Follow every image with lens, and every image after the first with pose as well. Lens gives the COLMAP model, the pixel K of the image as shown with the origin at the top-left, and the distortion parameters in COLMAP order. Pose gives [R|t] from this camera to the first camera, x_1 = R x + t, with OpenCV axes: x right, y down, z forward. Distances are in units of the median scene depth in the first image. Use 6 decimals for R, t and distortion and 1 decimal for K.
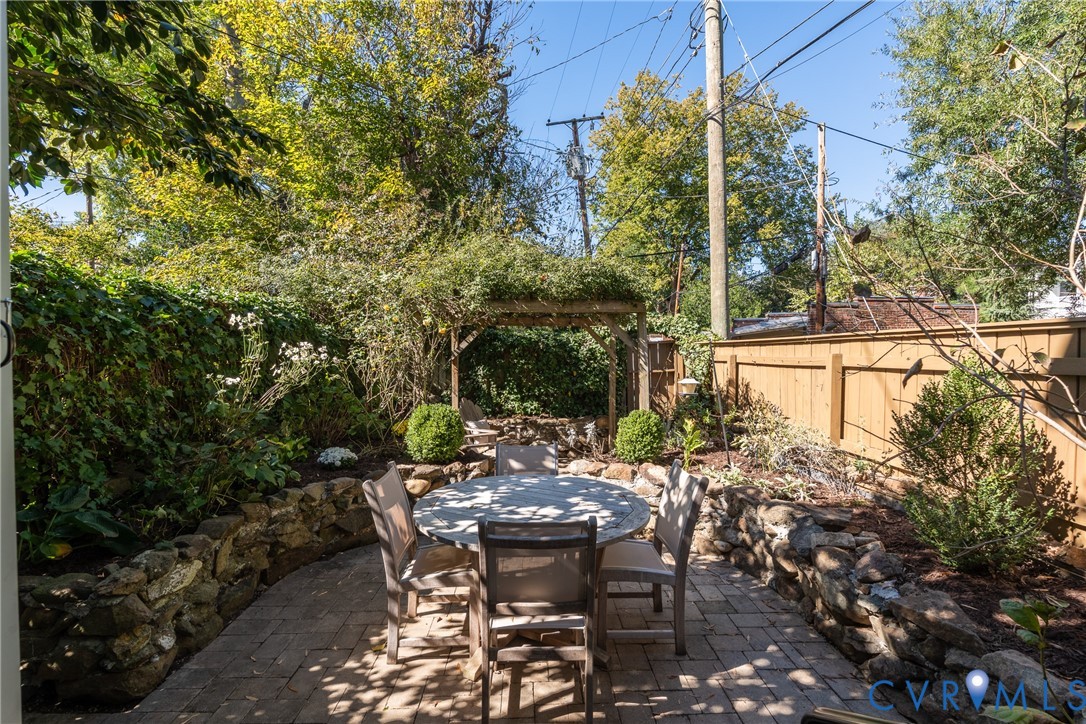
lens RADIAL K [[490.2, 0, 568.5], [0, 490.2, 367.8], [0, 0, 1]] dist [-0.009396, 0.000316]
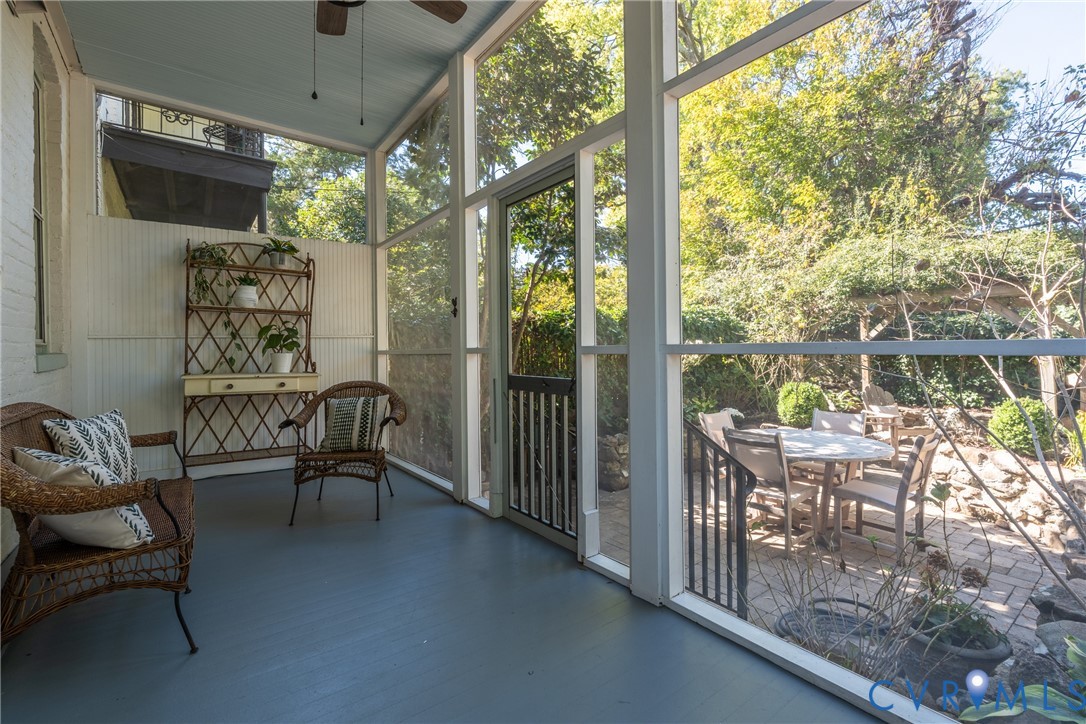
lens RADIAL K [[490.2, 0, 543.0], [0, 490.2, 357.4], [0, 0, 1]] dist [-0.009396, 0.000316]
pose [[0.571163, 0.003578, -0.820829, 0.400791], [-0.002858, 0.999993, 0.002371, 0.006818], [0.820832, 0.000992, 0.571169, -0.301290]]
